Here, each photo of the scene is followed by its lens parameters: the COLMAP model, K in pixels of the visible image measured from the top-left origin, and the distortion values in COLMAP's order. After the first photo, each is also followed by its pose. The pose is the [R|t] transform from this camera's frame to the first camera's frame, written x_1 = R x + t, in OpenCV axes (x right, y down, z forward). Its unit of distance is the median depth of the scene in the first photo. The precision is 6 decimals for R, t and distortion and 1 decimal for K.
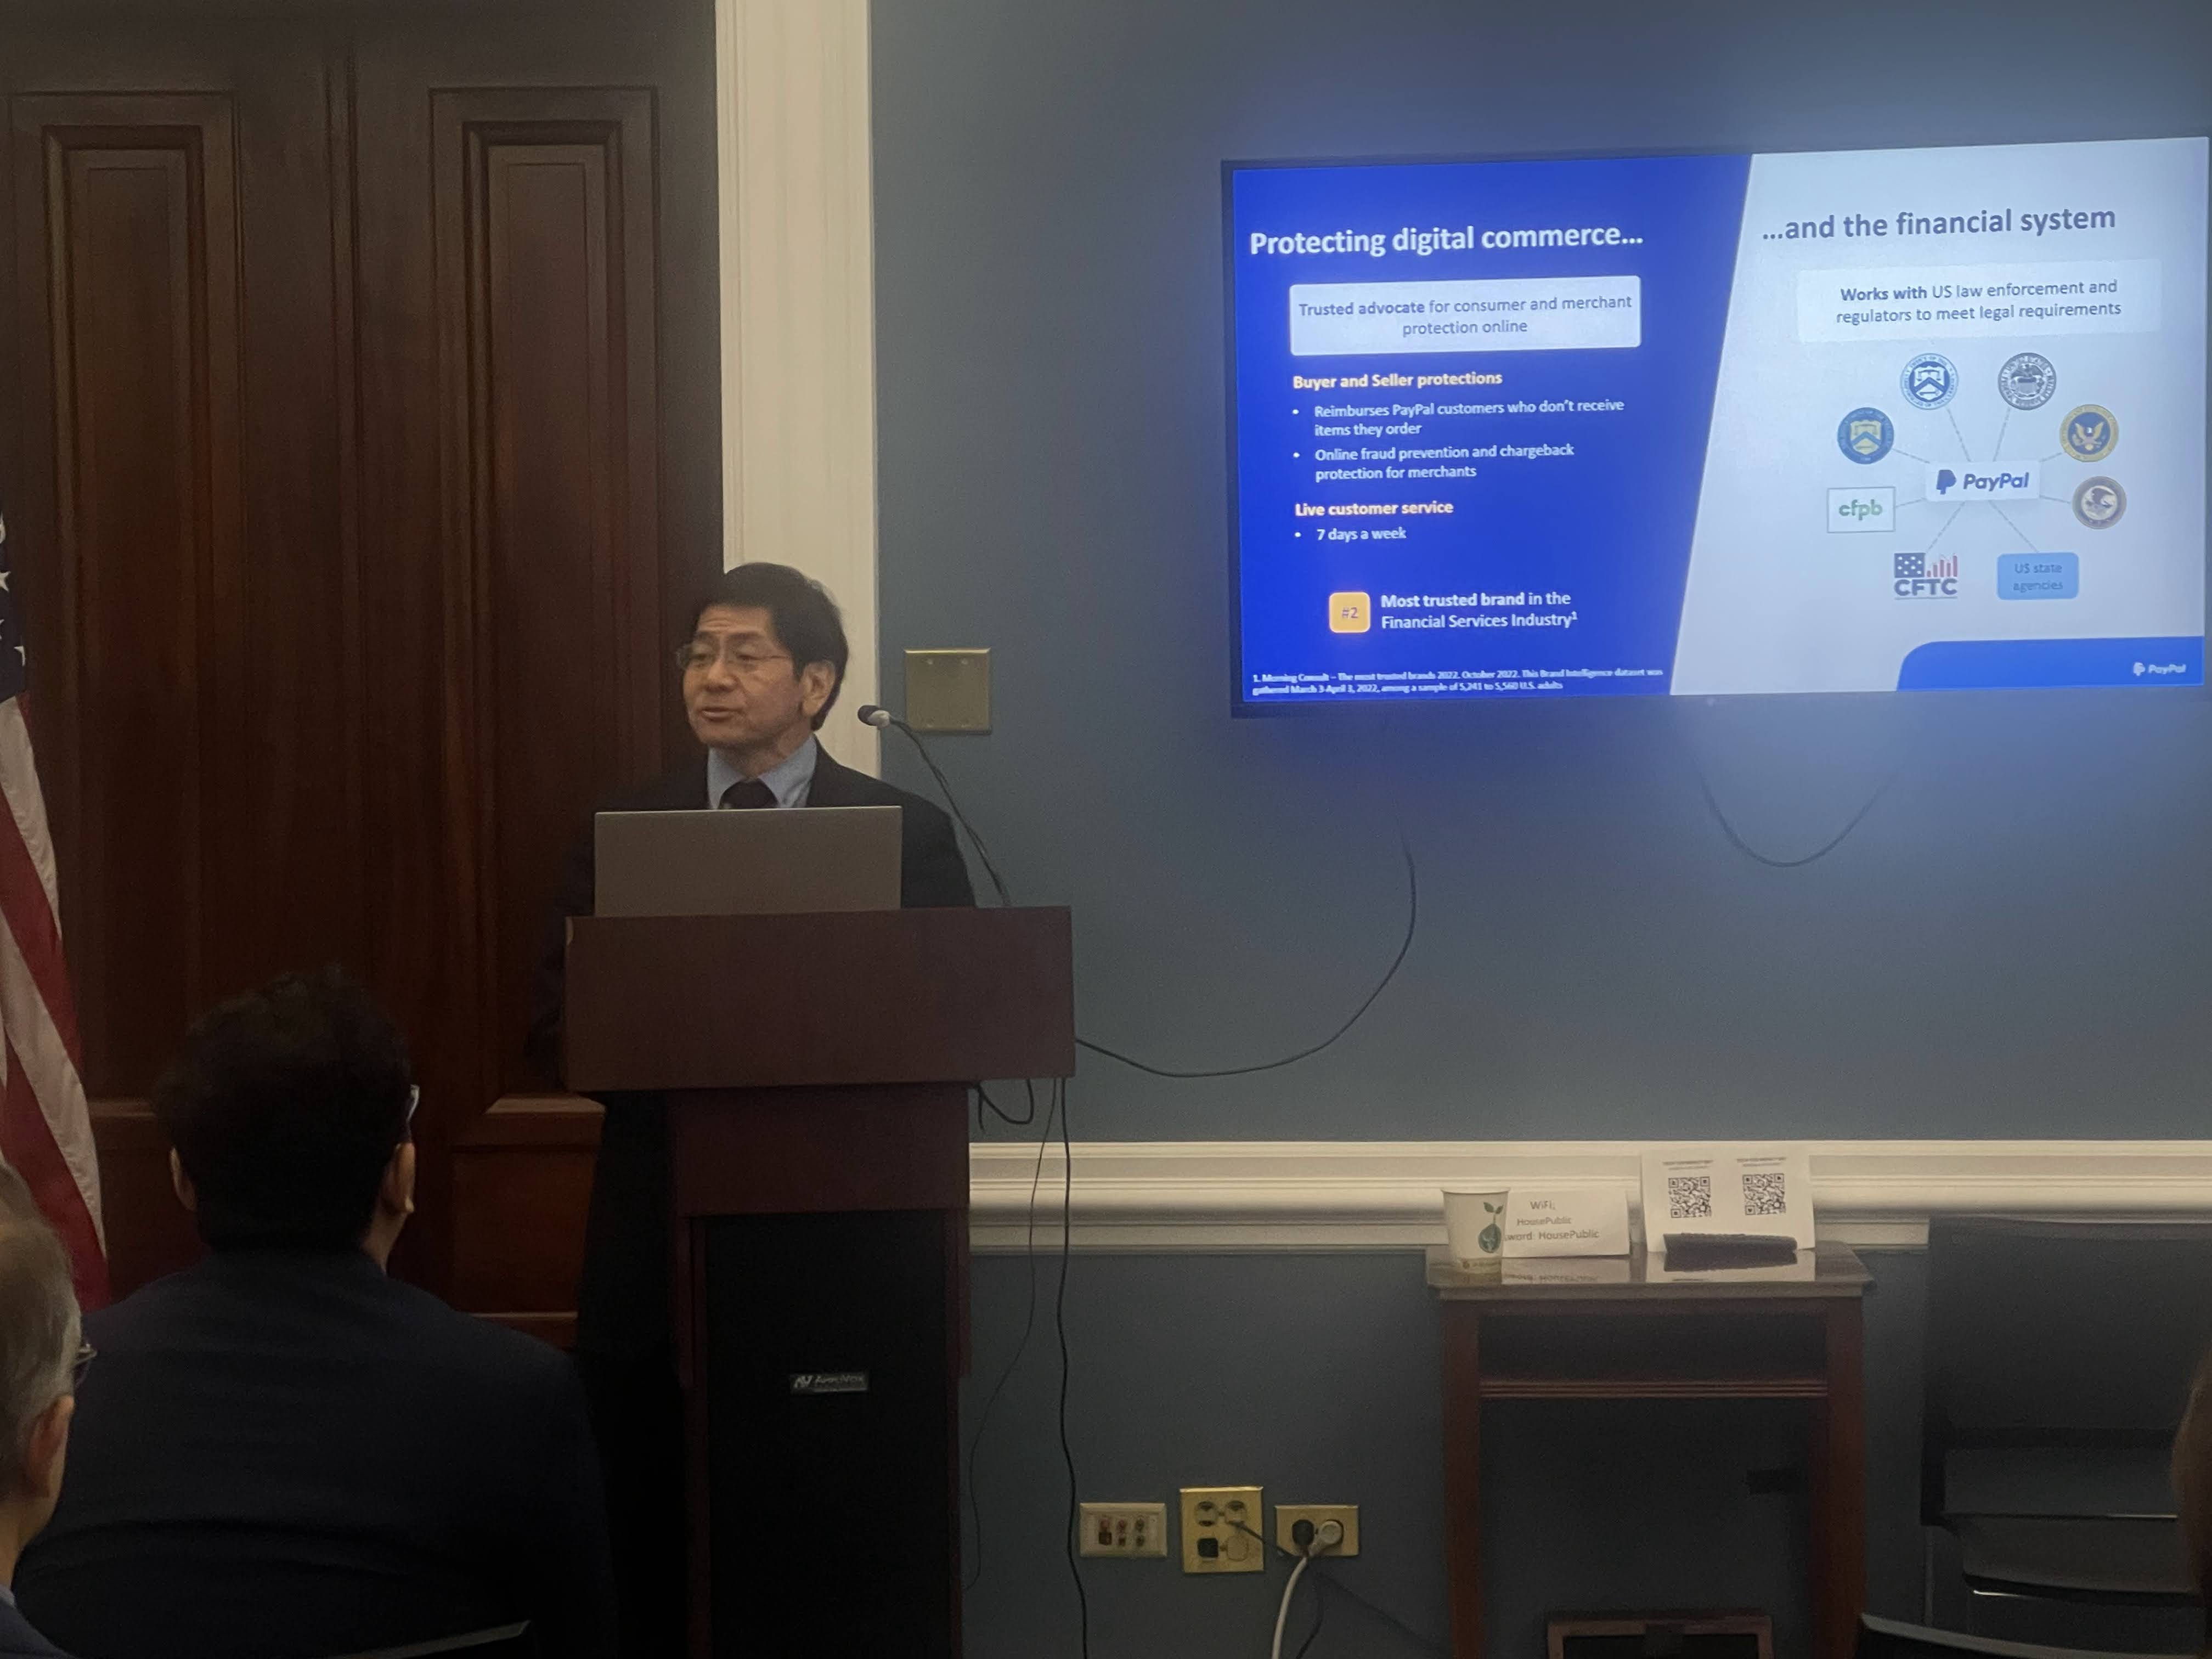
lens RADIAL K [[5344.9, 0, 1062.6], [0, 5344.9, 899.4], [0, 0, 1]] dist [0.184621, 0.000000]
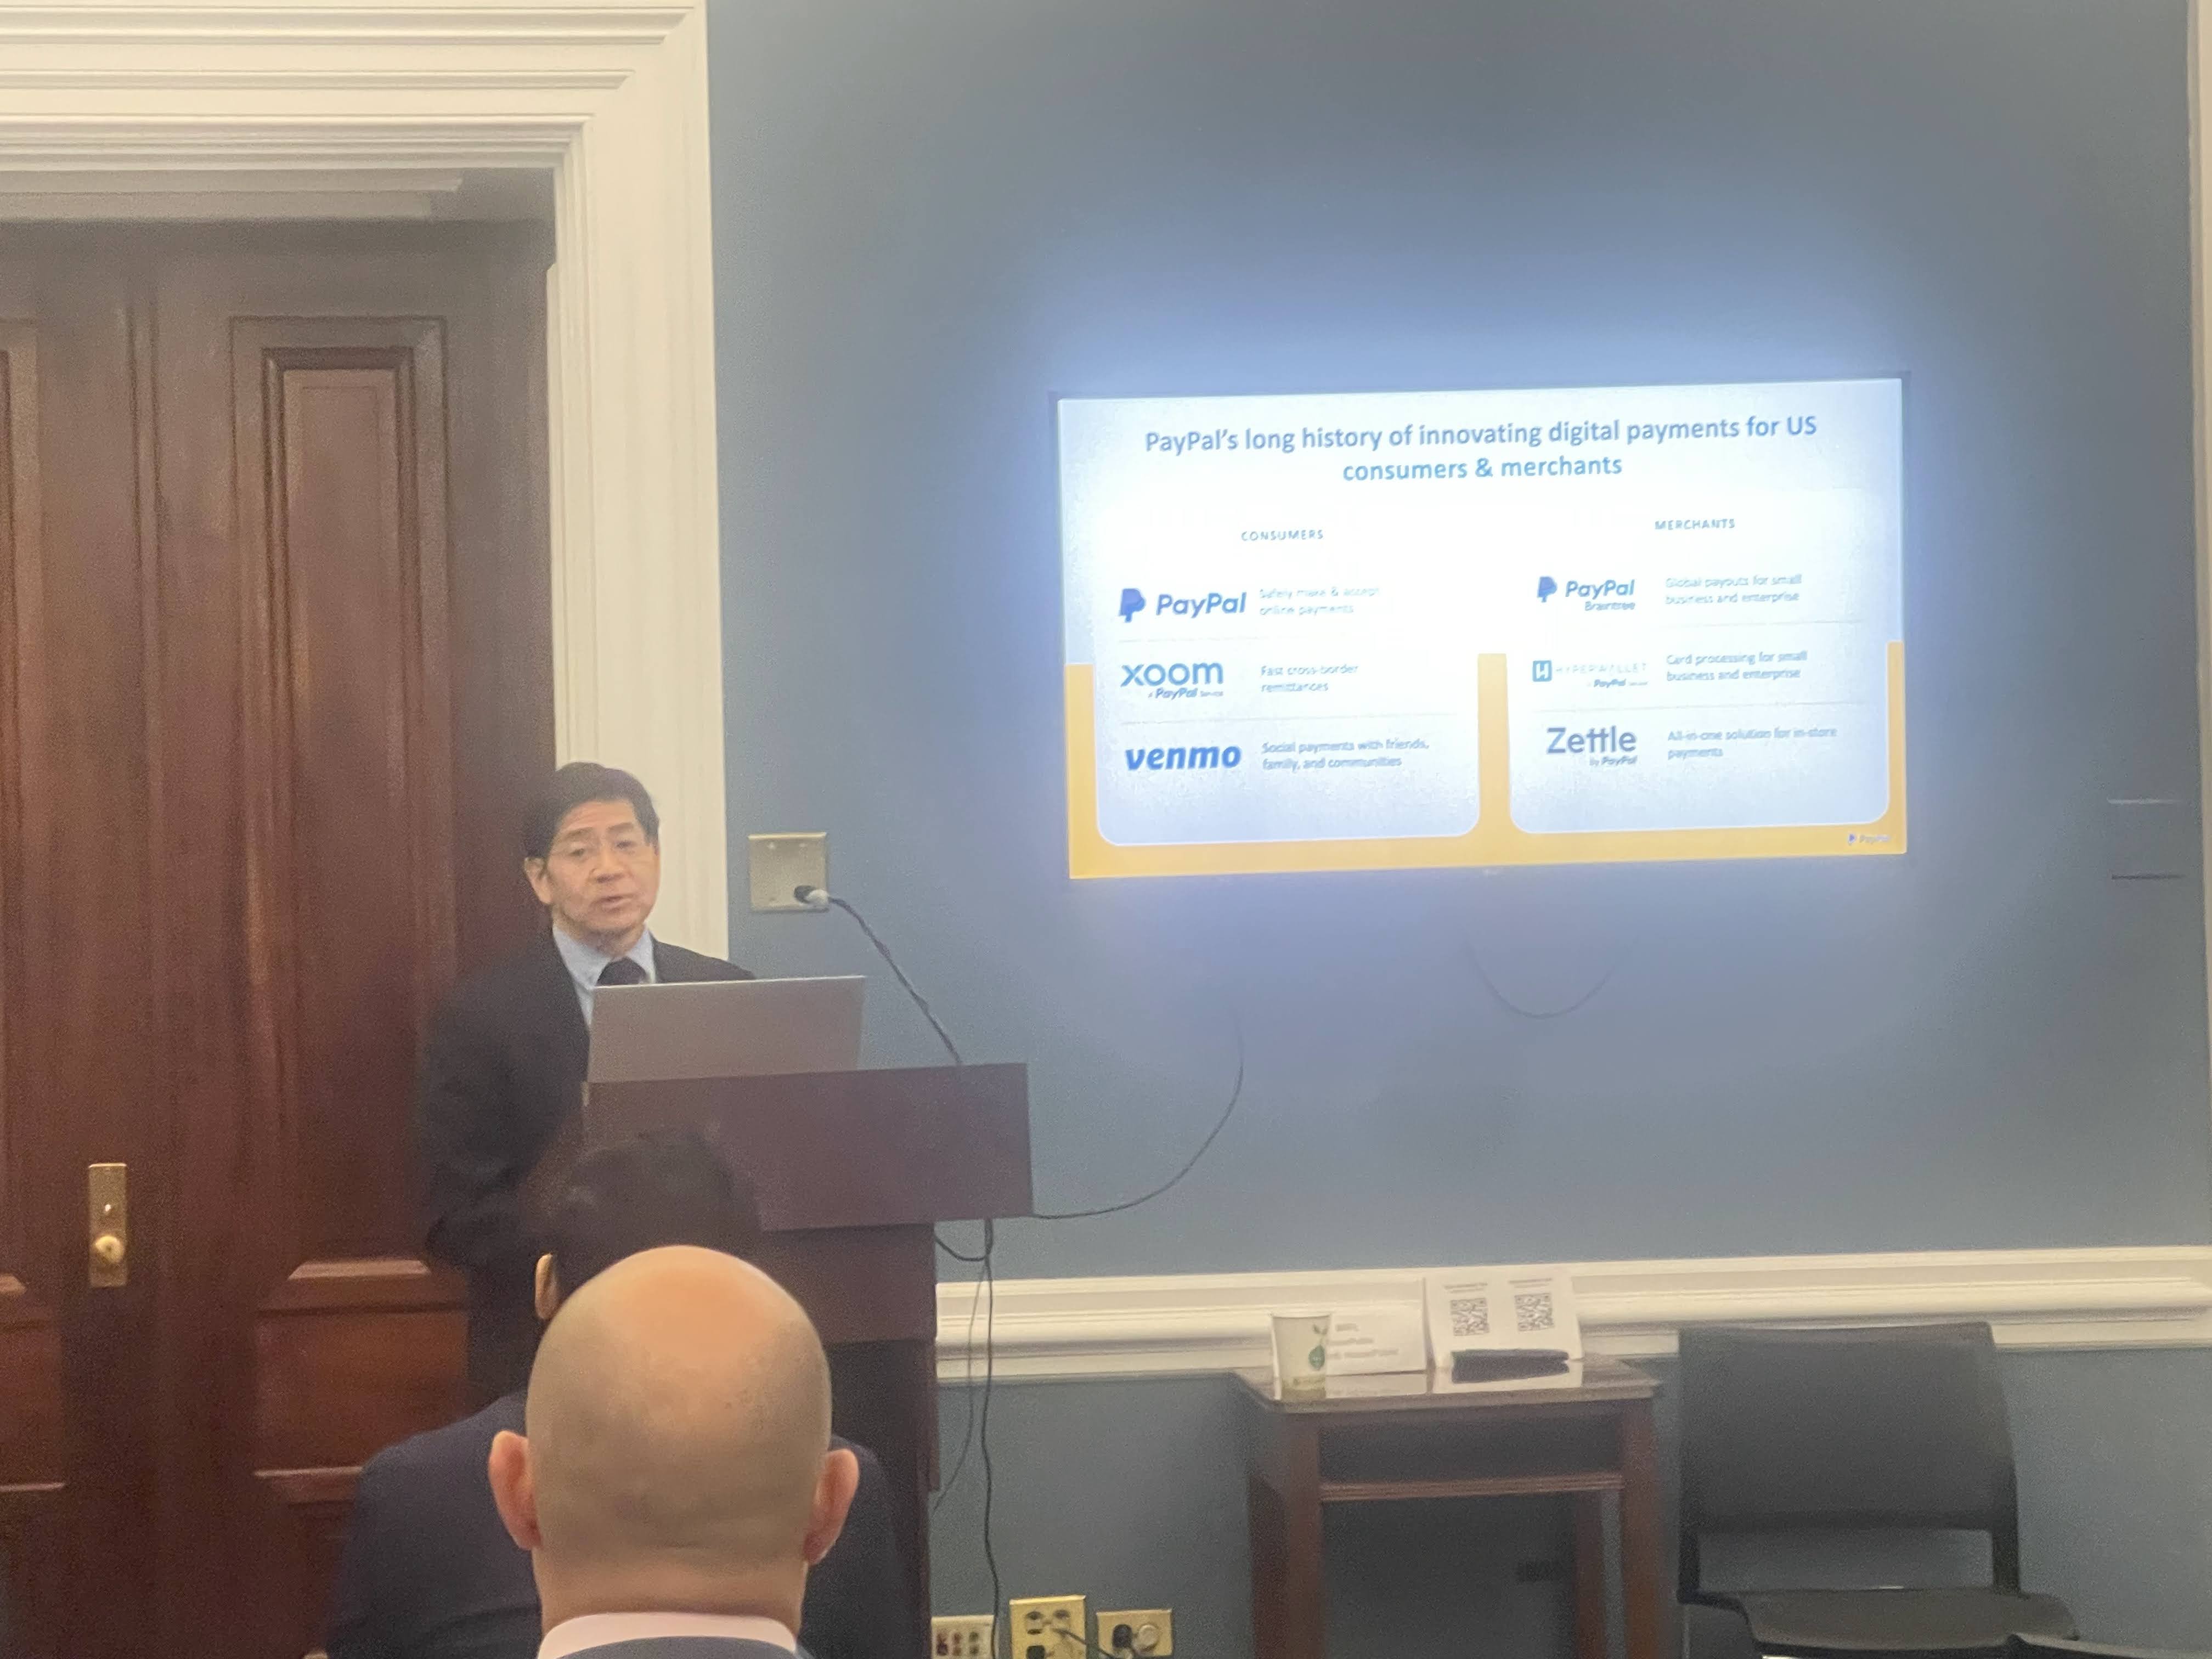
lens RADIAL K [[5344.9, 0, 1115.9], [0, 5344.9, 785.2], [0, 0, 1]] dist [0.184621, 0.000000]
pose [[0.982925, -0.012262, 0.183600, -0.159652], [0.021597, 0.998568, -0.048936, -0.001914], [-0.182737, 0.052065, 0.981782, -0.088125]]
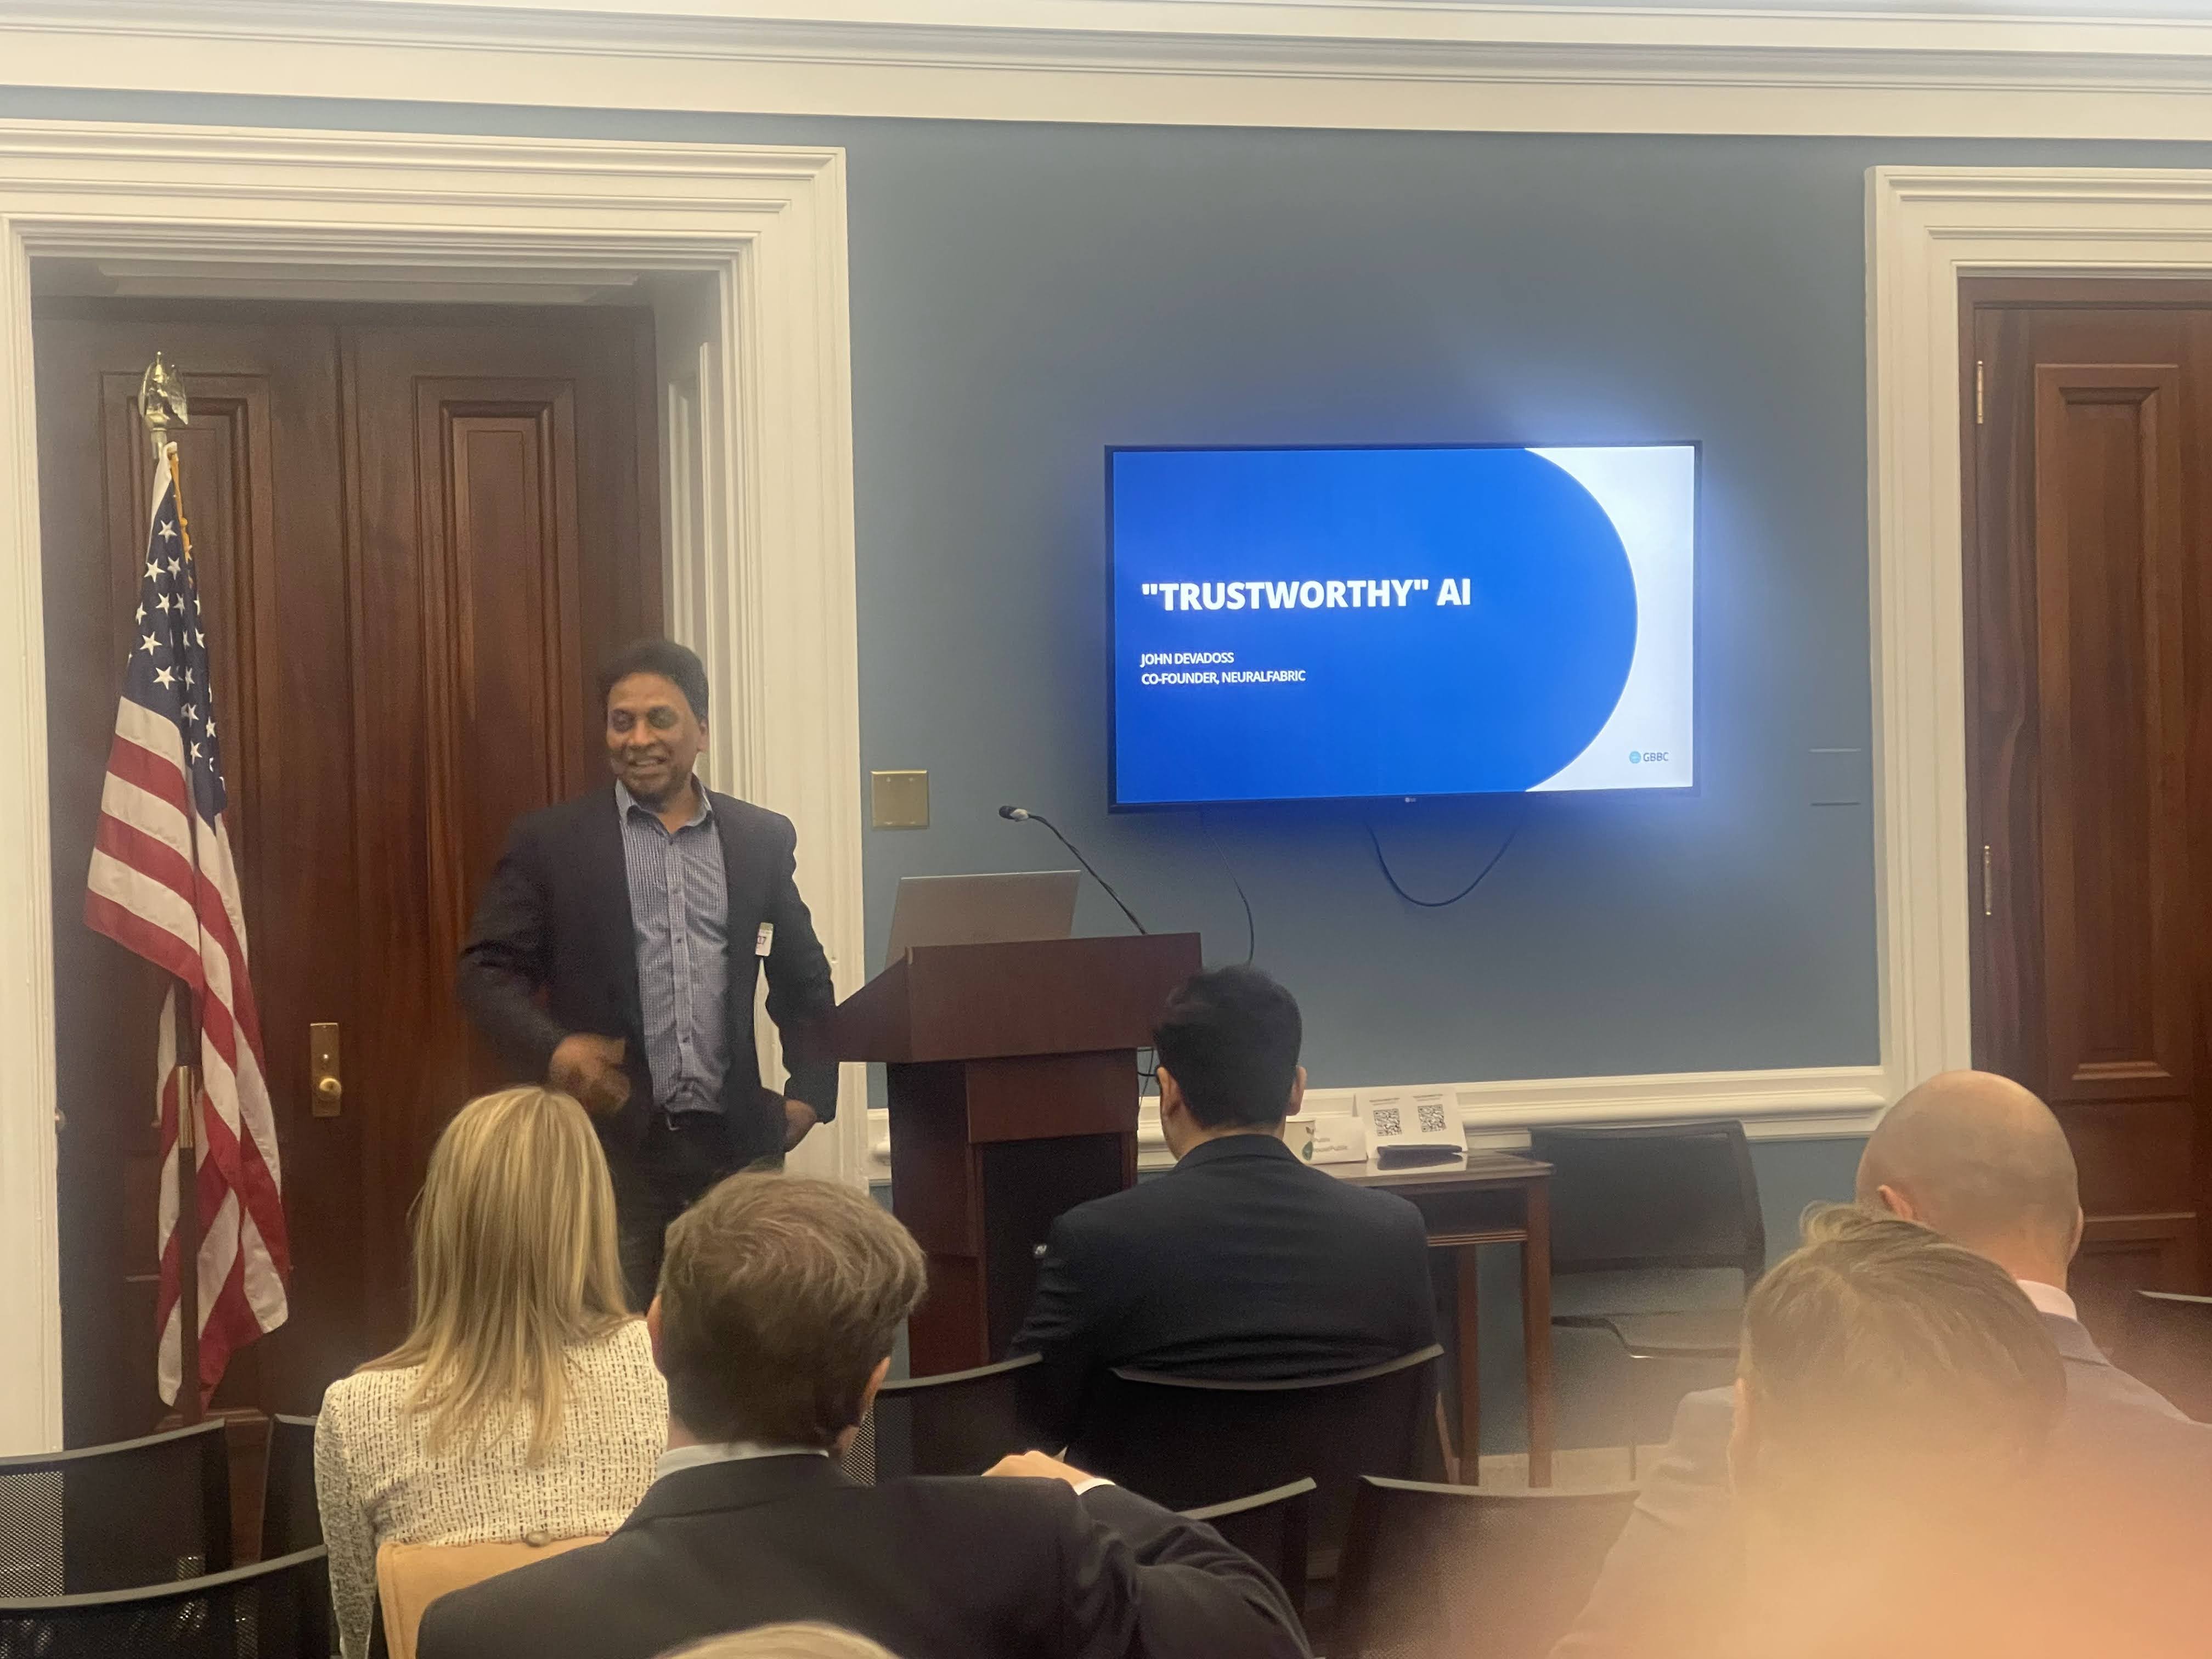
lens RADIAL K [[4473.4, 0, 1100.3], [0, 4473.4, 828.7], [0, 0, 1]] dist [0.199818, 0.000000]
pose [[0.929116, -0.014922, 0.369487, -0.435902], [0.027661, 0.999191, -0.029203, 0.006721], [-0.368753, 0.037353, 0.928777, -0.168642]]
